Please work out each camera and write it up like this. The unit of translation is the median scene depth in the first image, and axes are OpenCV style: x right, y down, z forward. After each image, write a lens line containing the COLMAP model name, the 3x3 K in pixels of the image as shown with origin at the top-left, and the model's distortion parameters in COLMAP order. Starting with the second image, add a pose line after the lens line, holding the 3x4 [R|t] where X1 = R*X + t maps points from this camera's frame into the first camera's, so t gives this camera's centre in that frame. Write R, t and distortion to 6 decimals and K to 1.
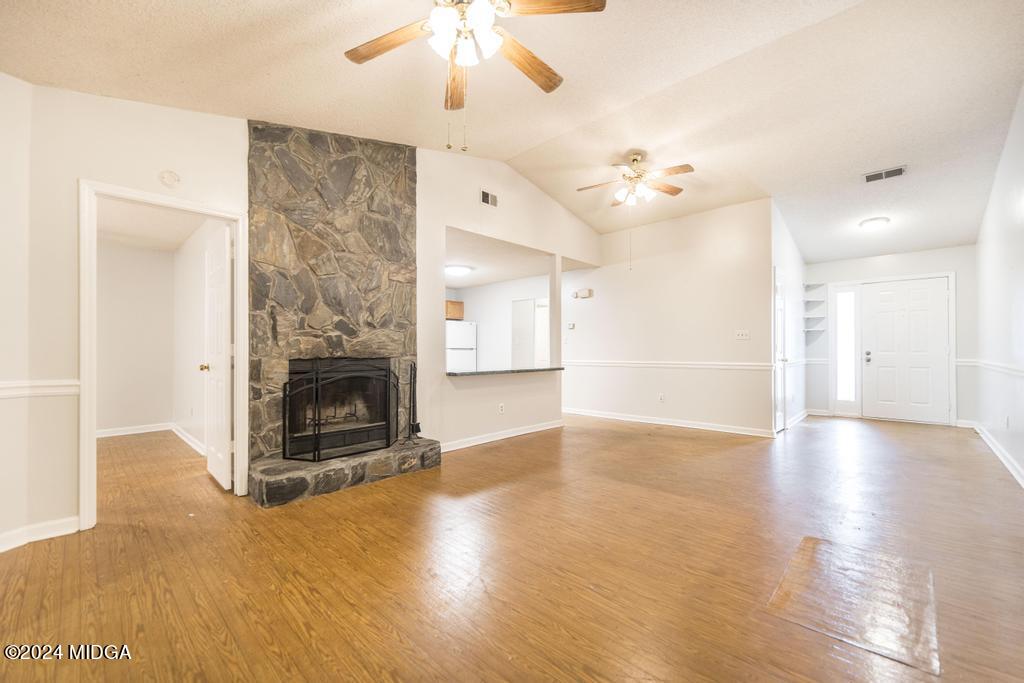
lens RADIAL K [[422.6, 0, 508.9], [0, 422.6, 346.7], [0, 0, 1]] dist [-0.003197, 0.000863]
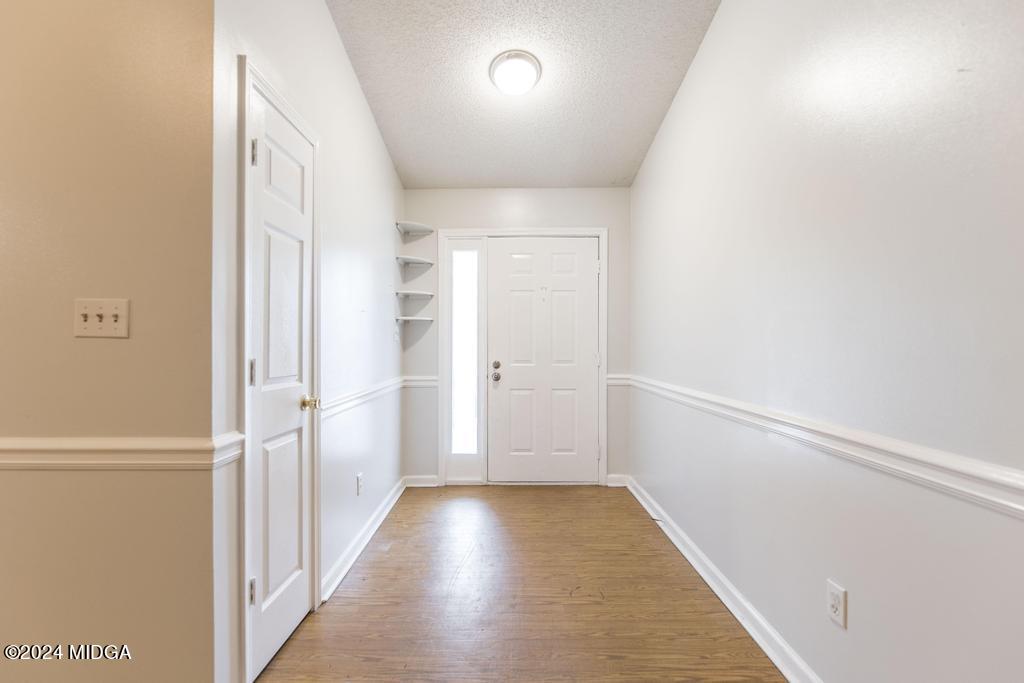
lens RADIAL K [[438.8, 0, 507.8], [0, 438.8, 348.7], [0, 0, 1]] dist [-0.008391, 0.000853]
pose [[0.727357, -0.002854, 0.686253, 0.728119], [-0.009986, 0.999841, 0.014741, -0.022189], [-0.686186, -0.017575, 0.727213, 0.890729]]
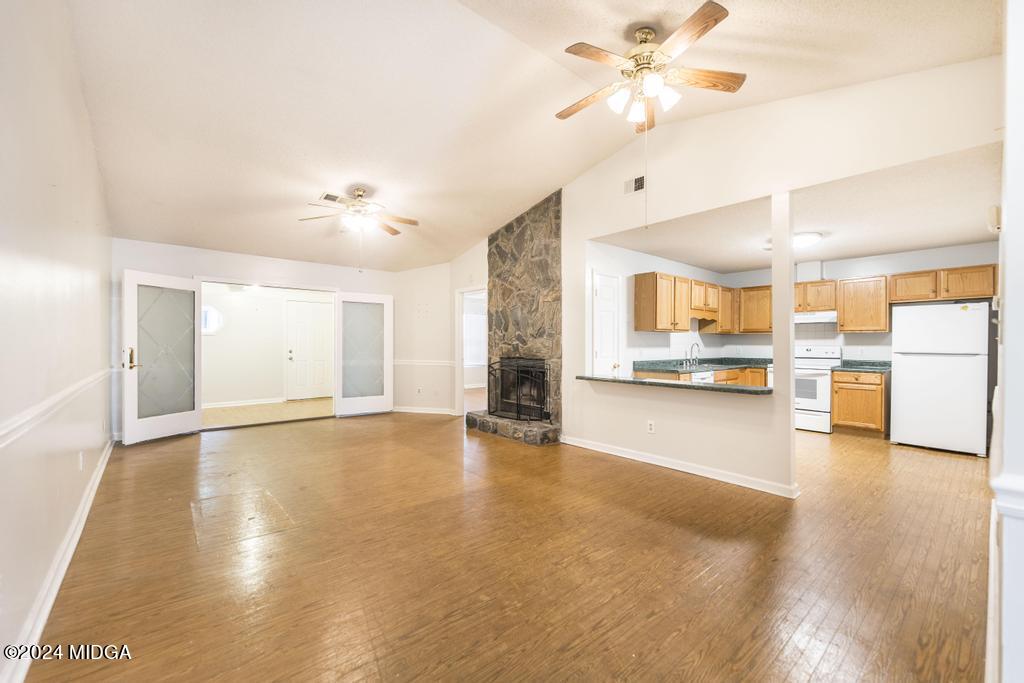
lens RADIAL K [[422.6, 0, 502.1], [0, 422.6, 341.9], [0, 0, 1]] dist [-0.003197, 0.000863]
pose [[-0.113776, -0.000835, -0.993506, 1.068472], [0.003600, 0.999993, -0.001252, -0.028203], [0.993500, -0.003719, -0.113772, 1.012315]]
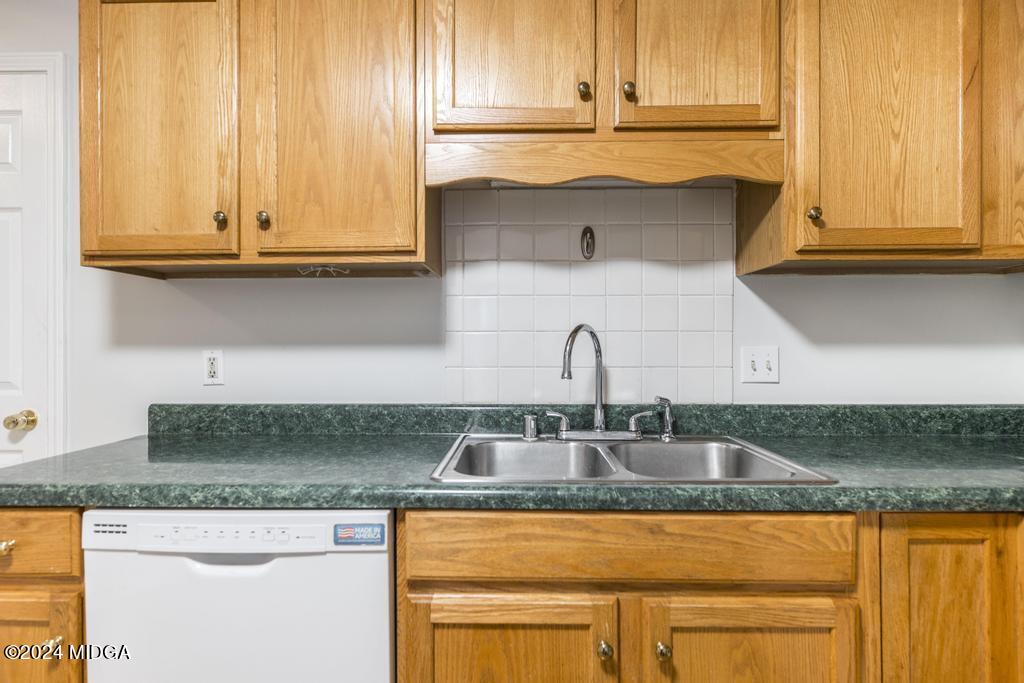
lens RADIAL K [[505.4, 0, 538.2], [0, 505.4, 344.4], [0, 0, 1]] dist [0.007072, -0.000343]
pose [[-0.742814, -0.000303, -0.669498, -0.317056], [0.008292, 0.999919, -0.009652, -0.005381], [0.669446, -0.012721, -0.742751, 1.786876]]
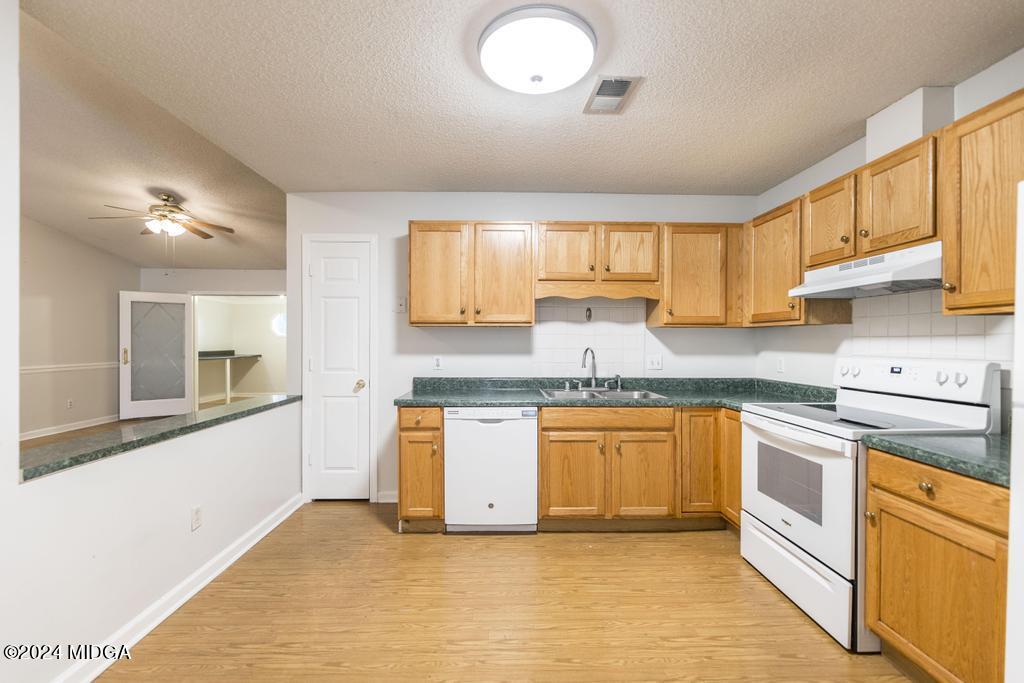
lens RADIAL K [[422.6, 0, 526.7], [0, 422.6, 340.8], [0, 0, 1]] dist [-0.003197, 0.000863]
pose [[-0.715806, -0.000985, -0.698299, 0.058848], [0.003286, 0.999983, -0.004779, -0.031567], [0.698292, -0.005715, -0.715790, 2.031779]]
